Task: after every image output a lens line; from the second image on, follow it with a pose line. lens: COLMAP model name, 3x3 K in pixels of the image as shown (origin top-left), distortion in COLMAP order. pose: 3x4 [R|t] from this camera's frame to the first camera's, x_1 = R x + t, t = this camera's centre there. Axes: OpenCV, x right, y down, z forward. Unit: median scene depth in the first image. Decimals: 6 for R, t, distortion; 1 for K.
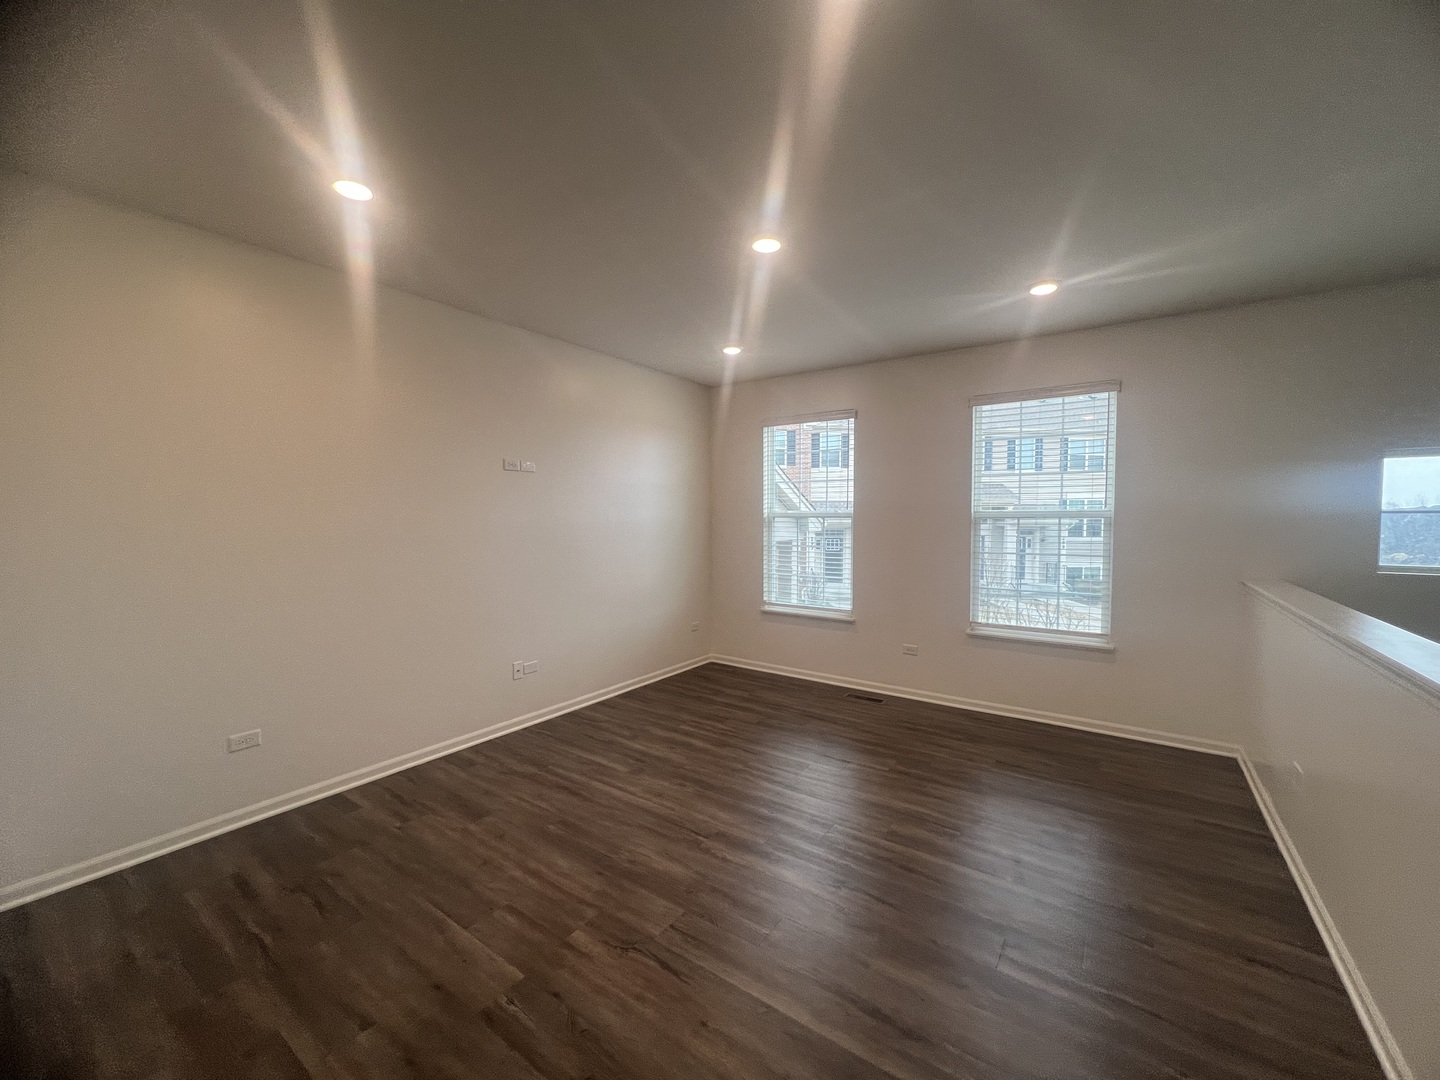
lens RADIAL K [[574.5, 0, 720.0], [0, 574.5, 540.0], [0, 0, 1]] dist [-0.000973, 0.000144]
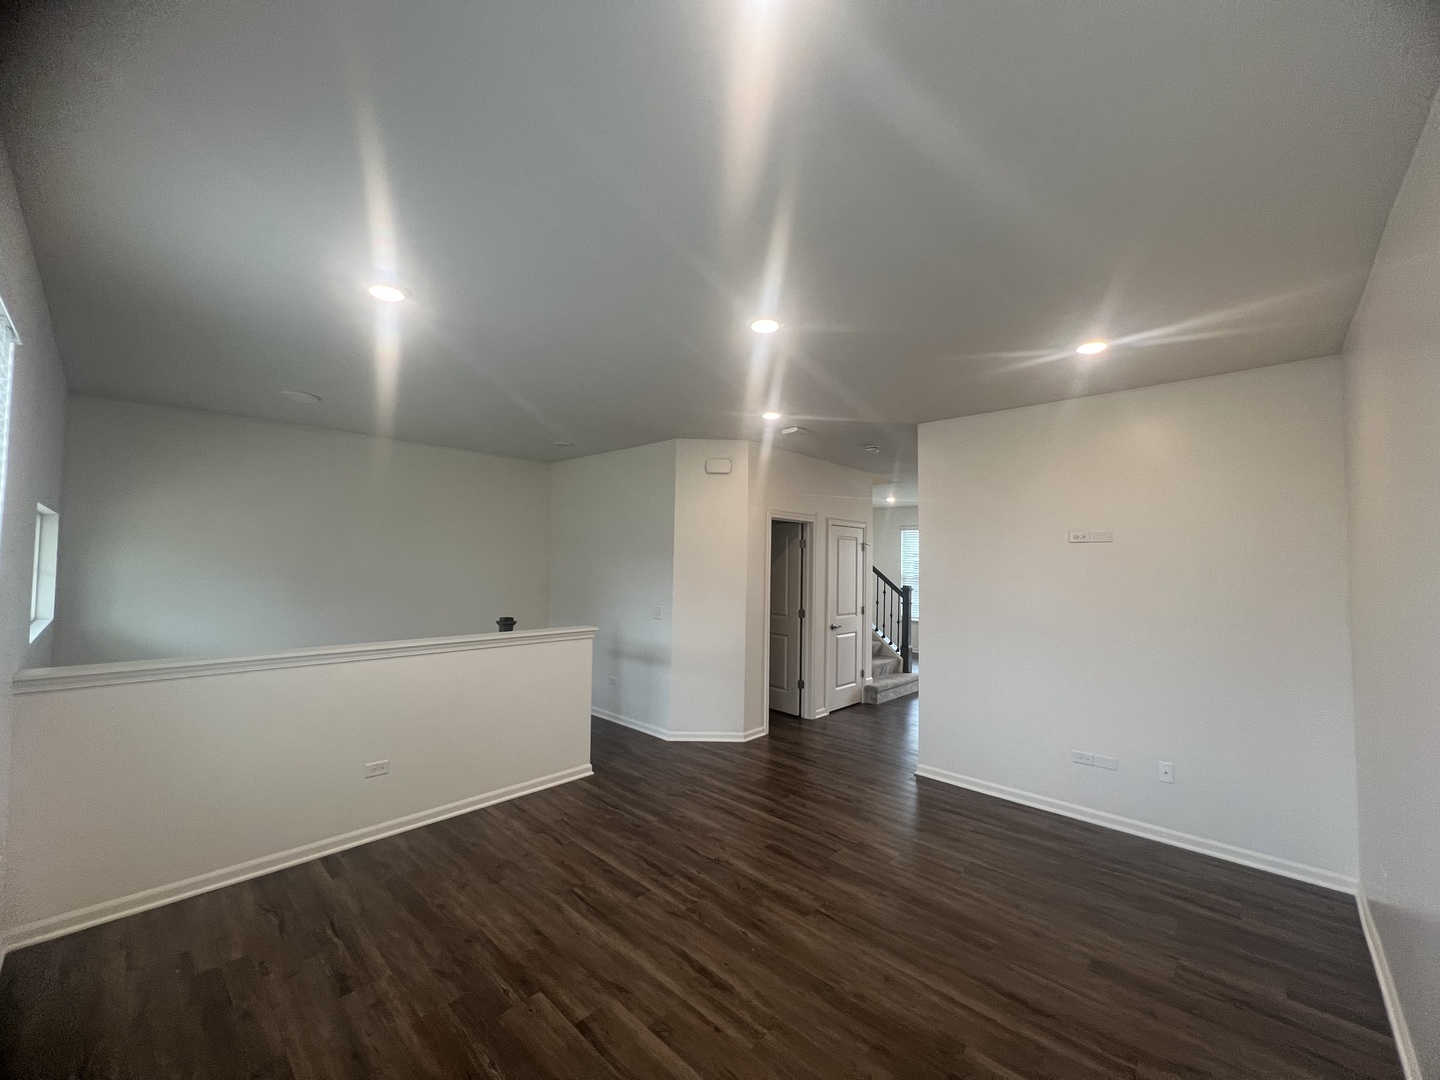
lens RADIAL K [[574.5, 0, 720.0], [0, 574.5, 540.0], [0, 0, 1]] dist [-0.000973, 0.000144]
pose [[-0.989457, -0.014642, 0.144086, 0.010724], [-0.014469, 0.999893, 0.002251, -0.125676], [-0.144103, 0.000143, -0.989563, 1.925933]]
